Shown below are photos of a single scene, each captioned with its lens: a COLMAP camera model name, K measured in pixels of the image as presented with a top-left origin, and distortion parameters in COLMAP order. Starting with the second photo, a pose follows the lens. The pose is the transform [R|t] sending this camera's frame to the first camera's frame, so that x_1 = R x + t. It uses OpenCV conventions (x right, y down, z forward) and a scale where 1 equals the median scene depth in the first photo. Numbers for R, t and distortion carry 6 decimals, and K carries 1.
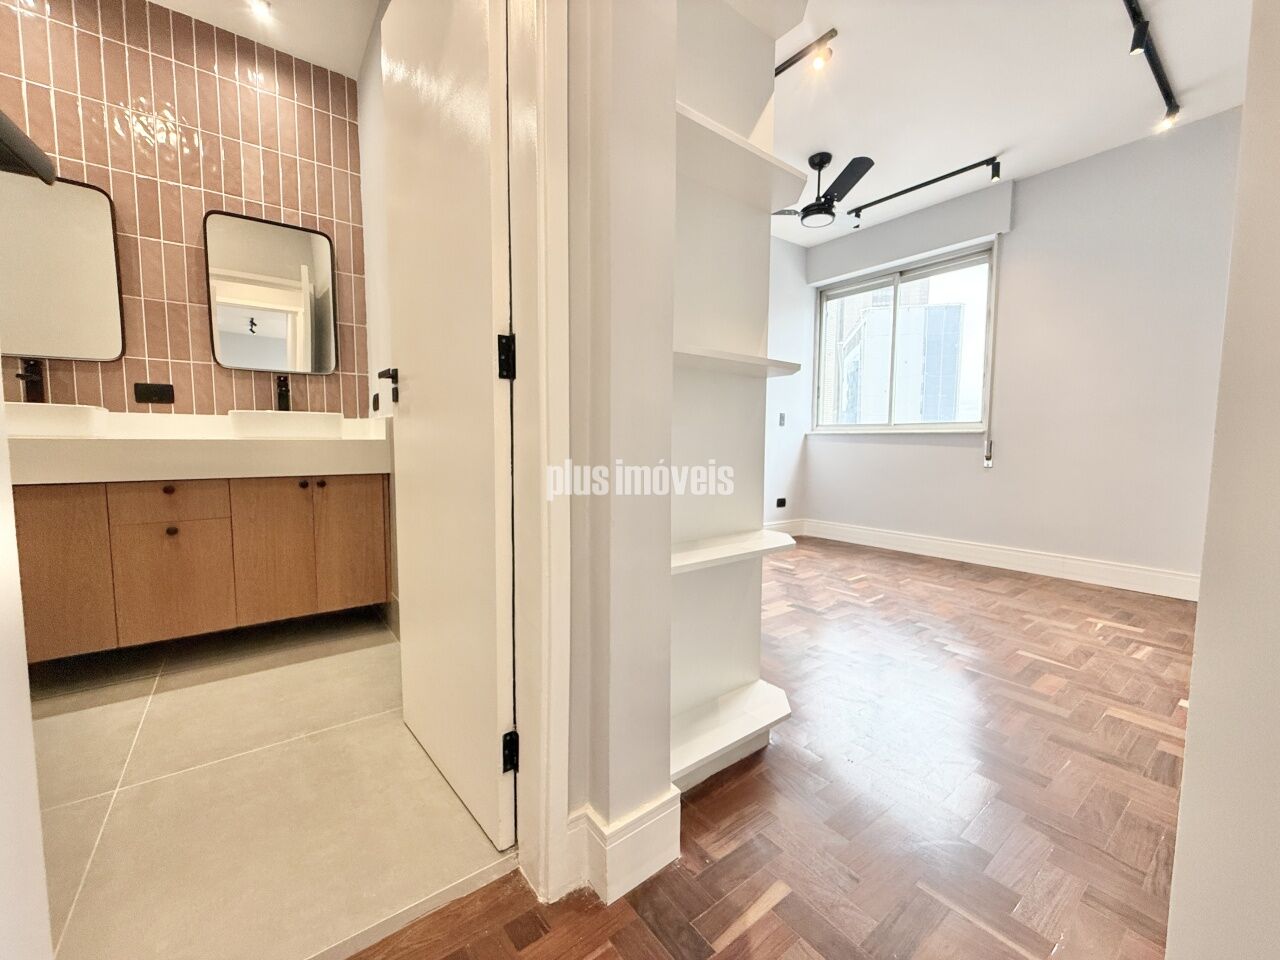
lens RADIAL K [[511.6, 0, 642.2], [0, 511.6, 477.8], [0, 0, 1]] dist [-0.000131, 0.000121]
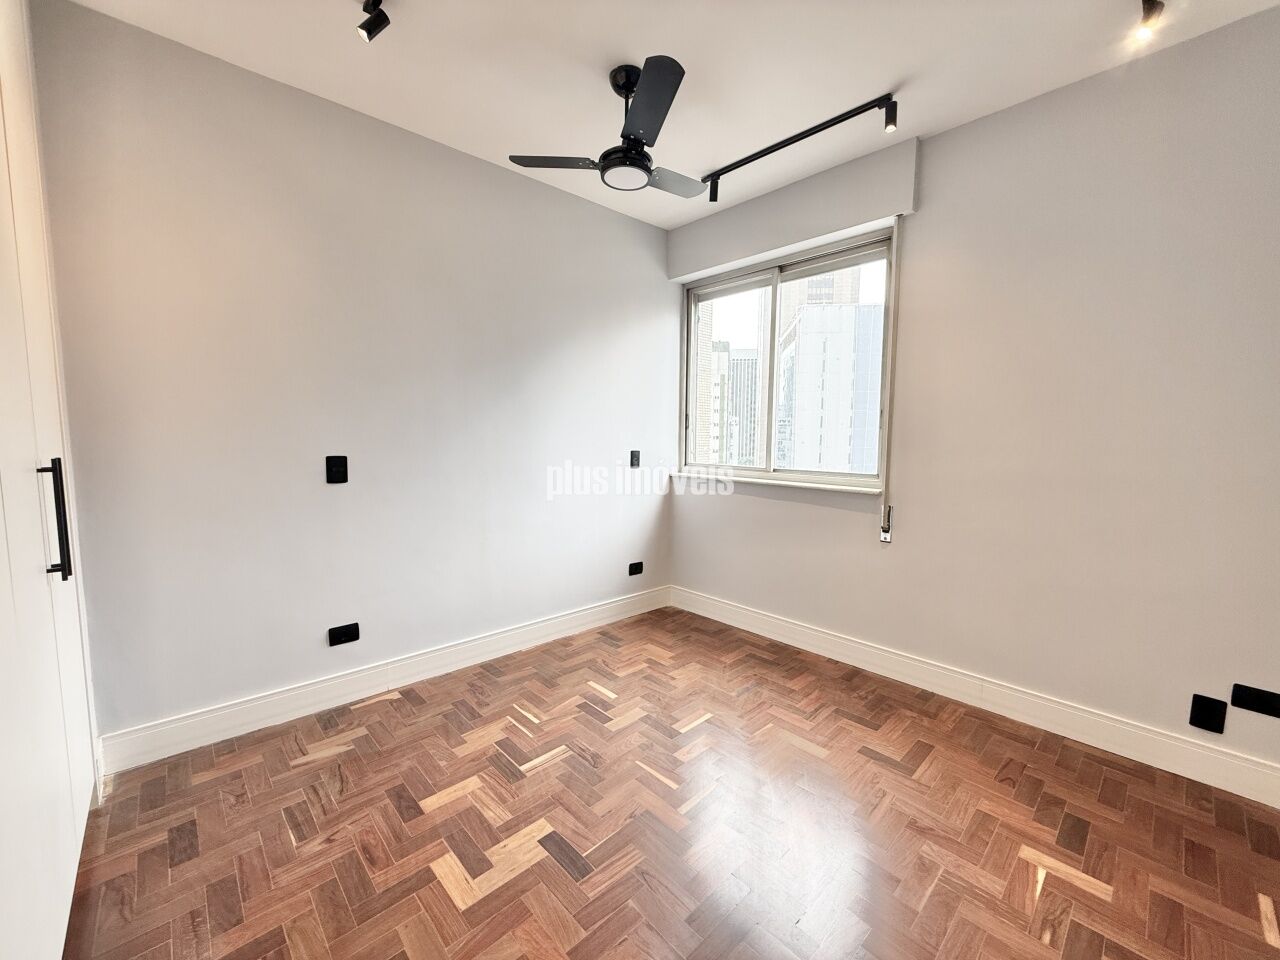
lens RADIAL K [[511.6, 0, 639.8], [0, 511.6, 479.1], [0, 0, 1]] dist [-0.000131, 0.000121]
pose [[0.994411, -0.006463, 0.105385, 0.255507], [0.004608, 0.999830, 0.017831, -0.124881], [-0.105482, -0.017245, 0.994272, 0.319142]]
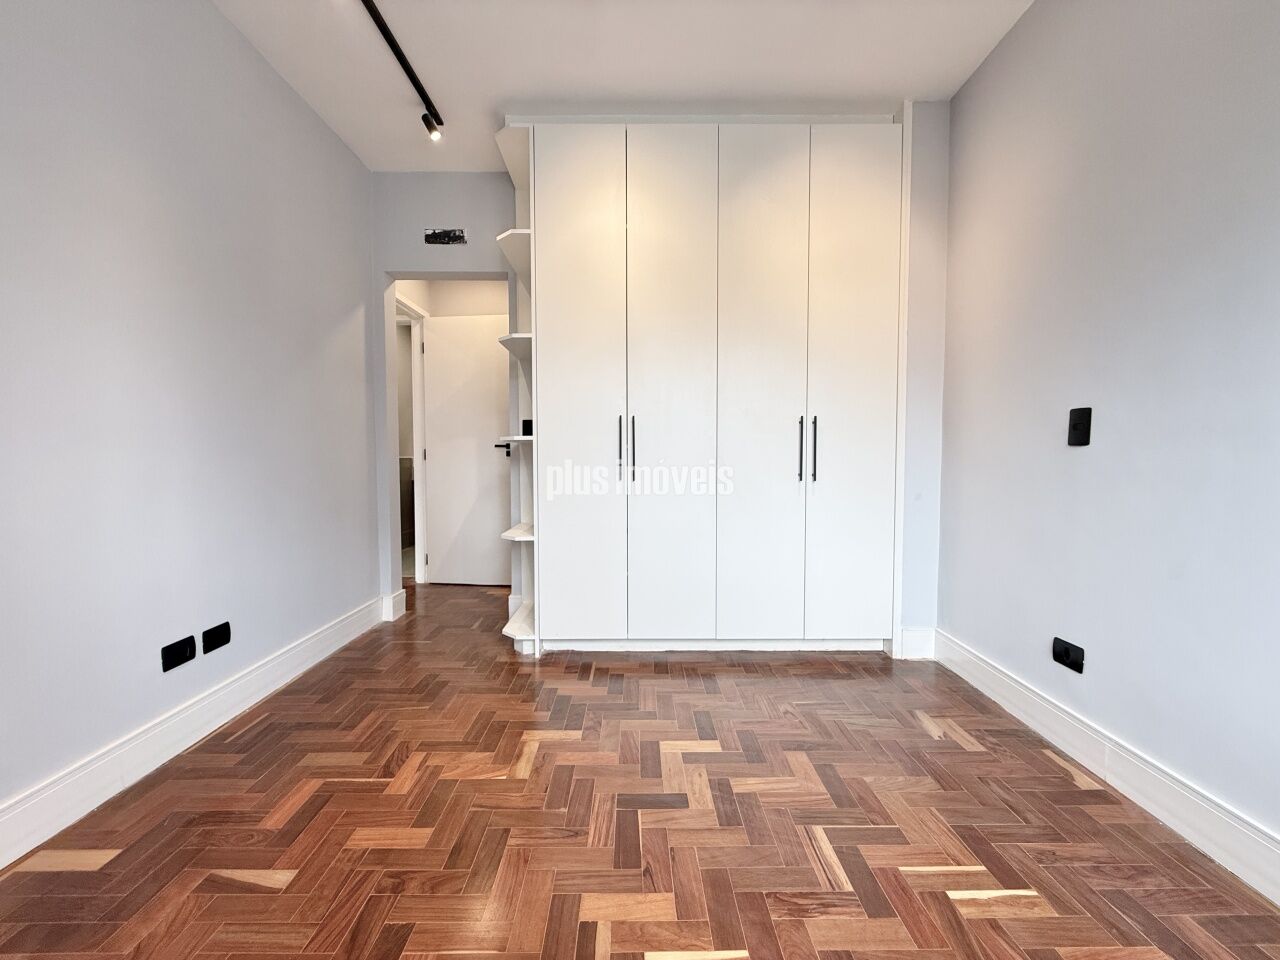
lens RADIAL K [[511.6, 0, 639.0], [0, 511.6, 480.2], [0, 0, 1]] dist [-0.000131, 0.000121]
pose [[-0.605093, 0.028510, -0.795644, 0.558017], [-0.060816, 0.994784, 0.081897, -0.093242], [0.793829, 0.097943, -0.600203, 0.948110]]
